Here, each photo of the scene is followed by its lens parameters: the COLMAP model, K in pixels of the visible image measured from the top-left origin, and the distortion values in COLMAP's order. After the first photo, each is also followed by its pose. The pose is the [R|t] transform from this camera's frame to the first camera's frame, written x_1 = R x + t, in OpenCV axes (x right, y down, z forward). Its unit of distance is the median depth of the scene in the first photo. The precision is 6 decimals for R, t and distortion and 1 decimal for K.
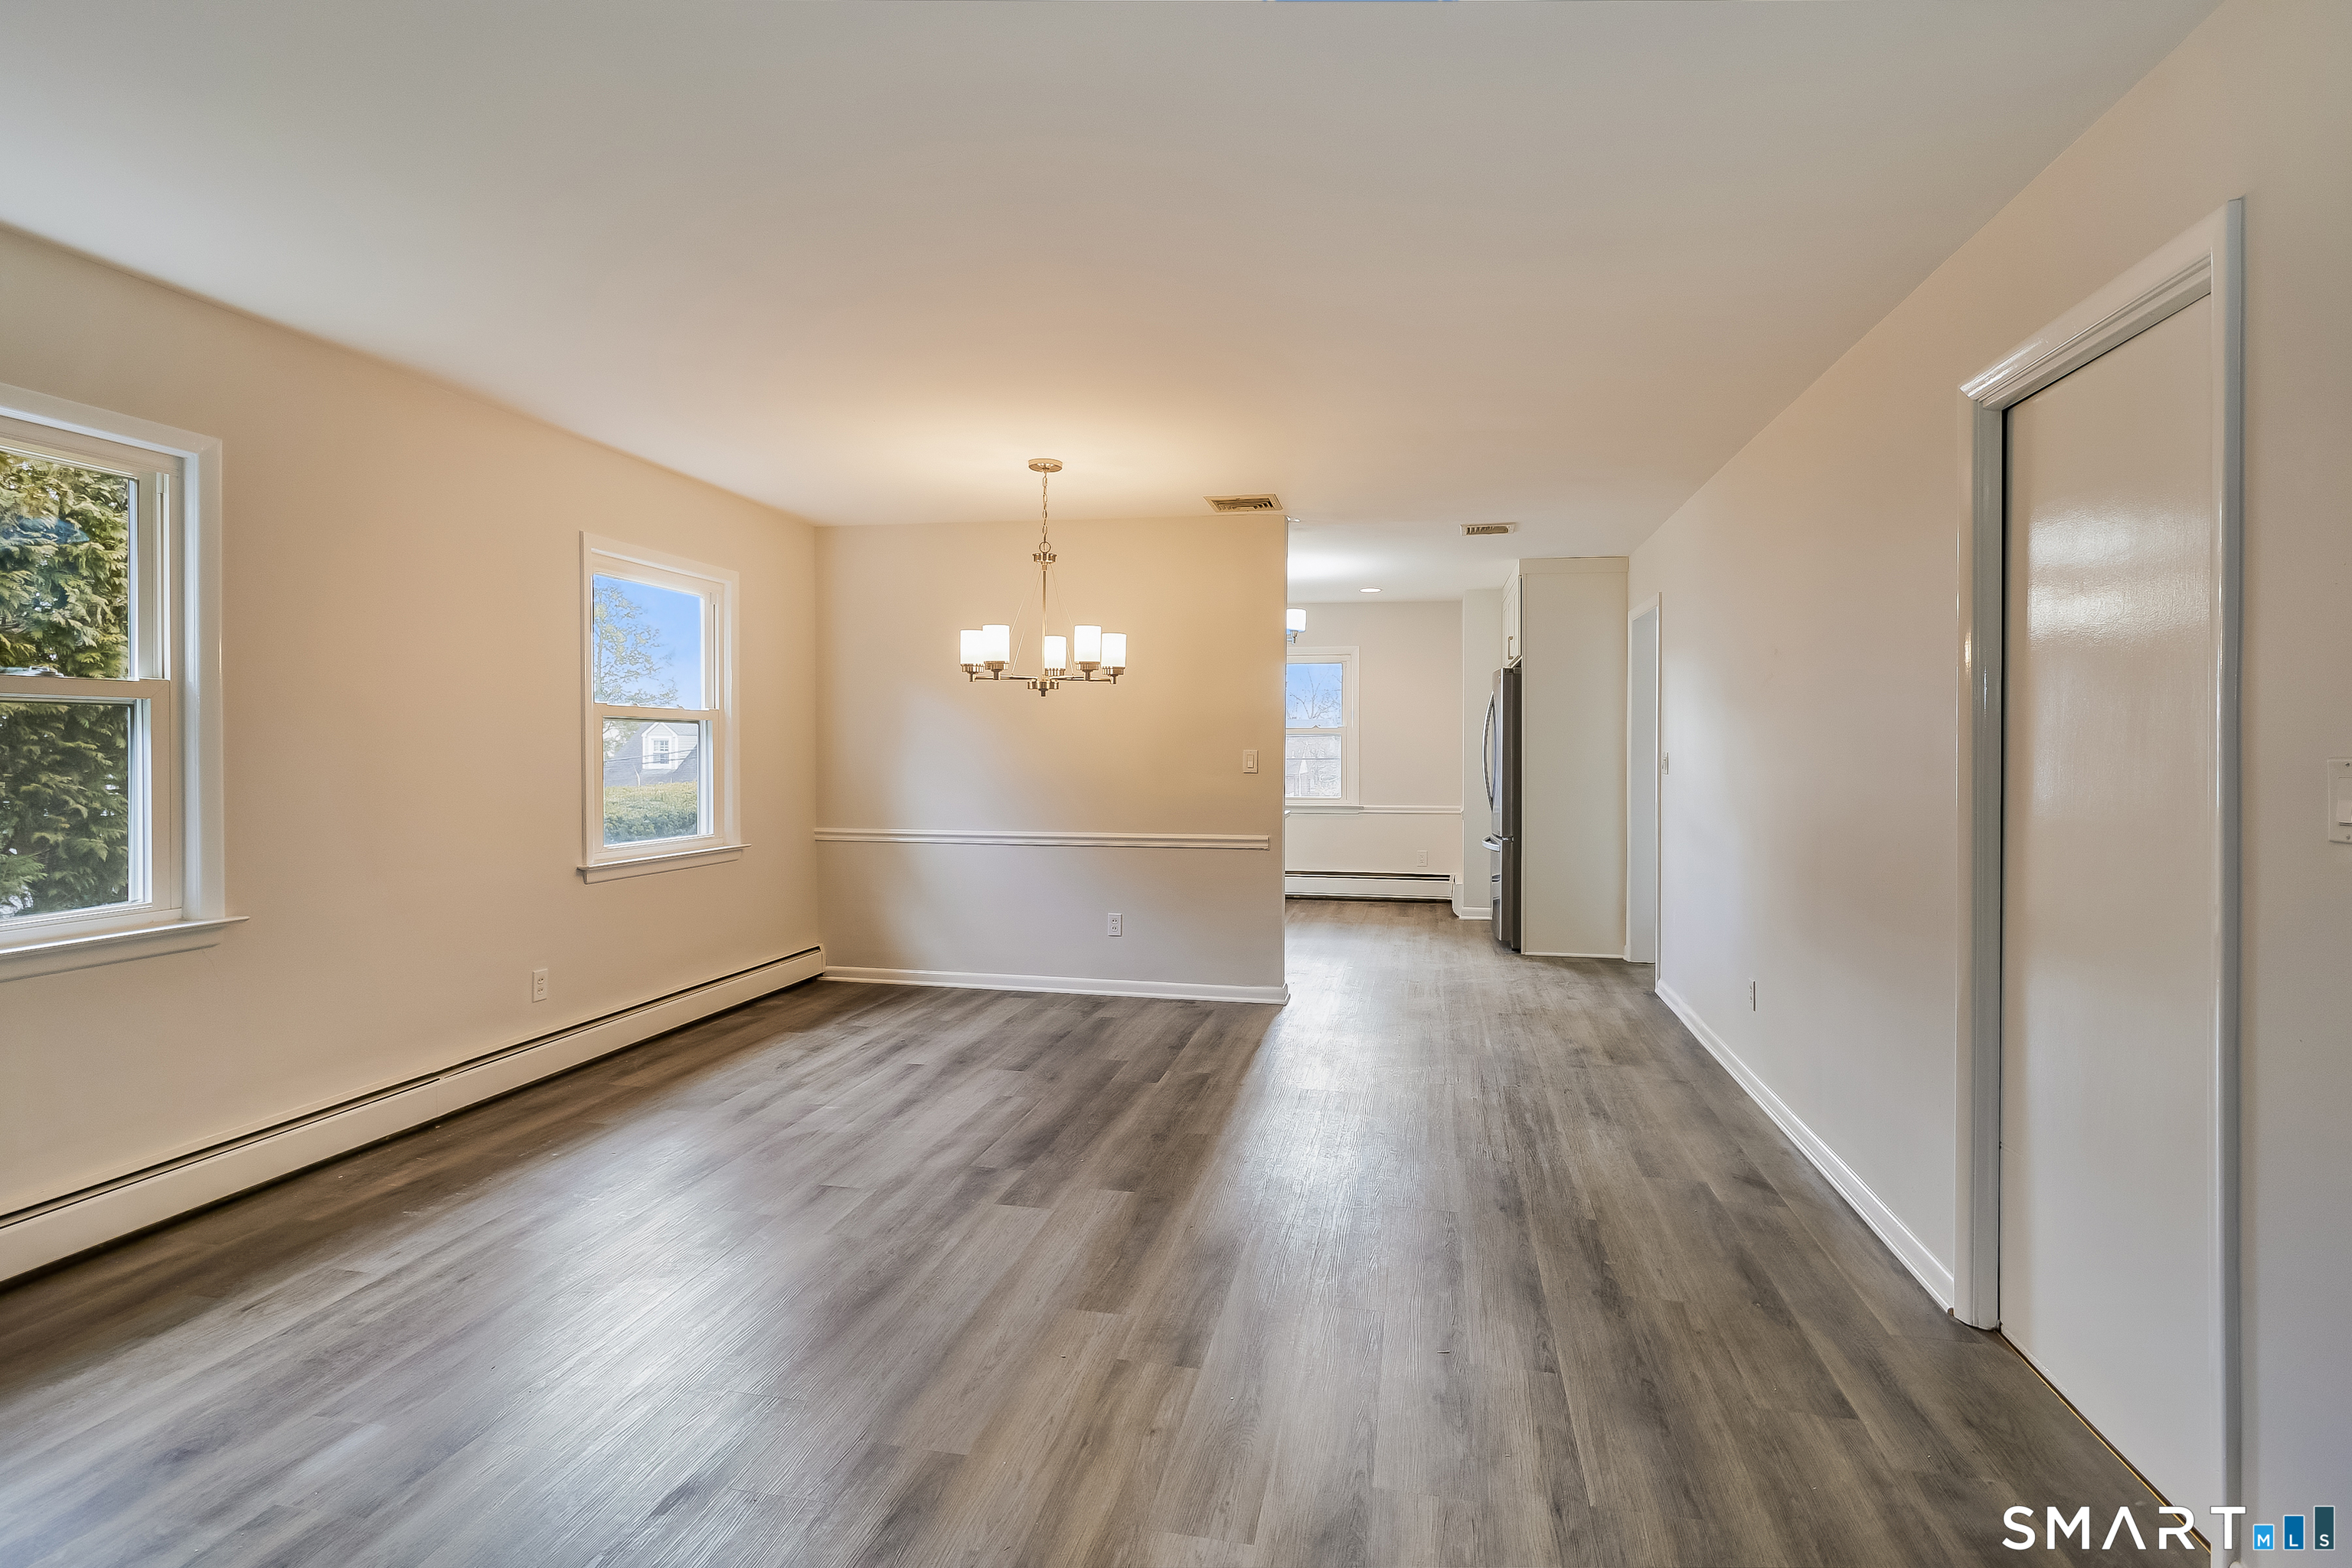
lens RADIAL K [[1160.3, 0, 1168.7], [0, 1160.3, 743.1], [0, 0, 1]] dist [0.003693, 0.000647]
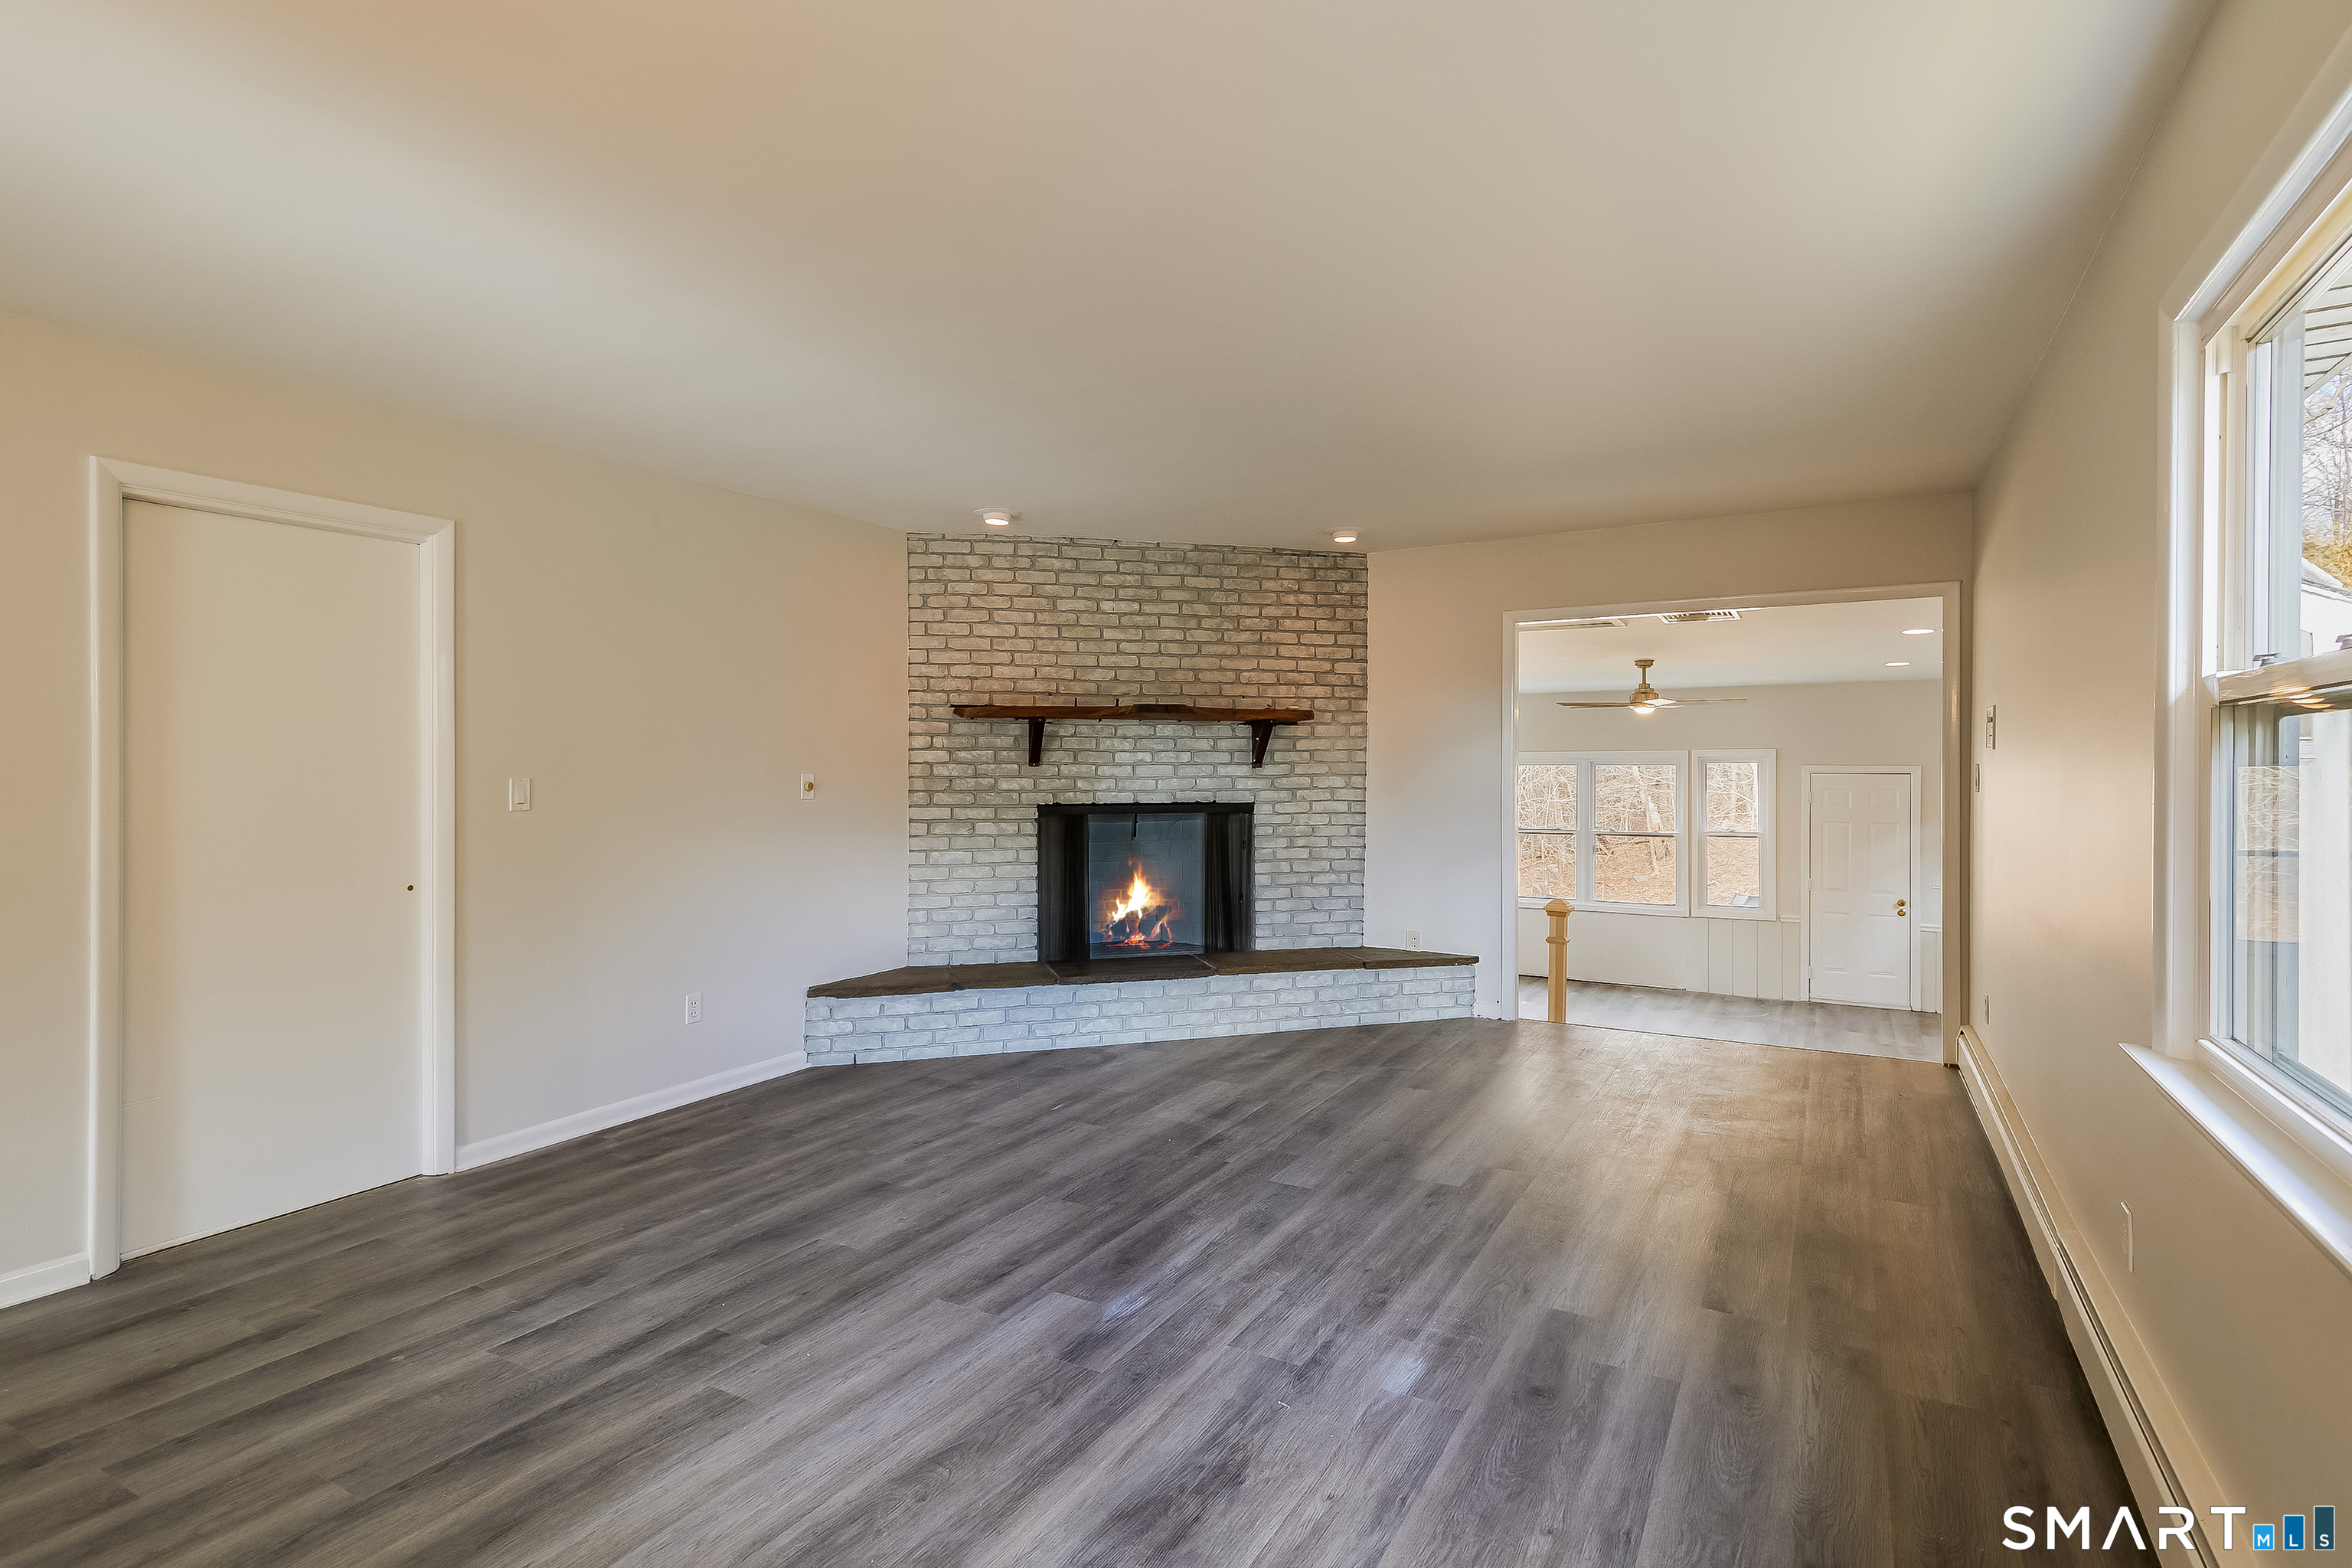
lens RADIAL K [[1160.3, 0, 1173.8], [0, 1160.3, 770.8], [0, 0, 1]] dist [0.003693, 0.000647]
pose [[-0.953894, -0.001688, 0.300139, -0.459156], [-0.000524, 0.999992, 0.003960, -0.007664], [-0.300143, 0.003620, -0.953887, 1.201020]]
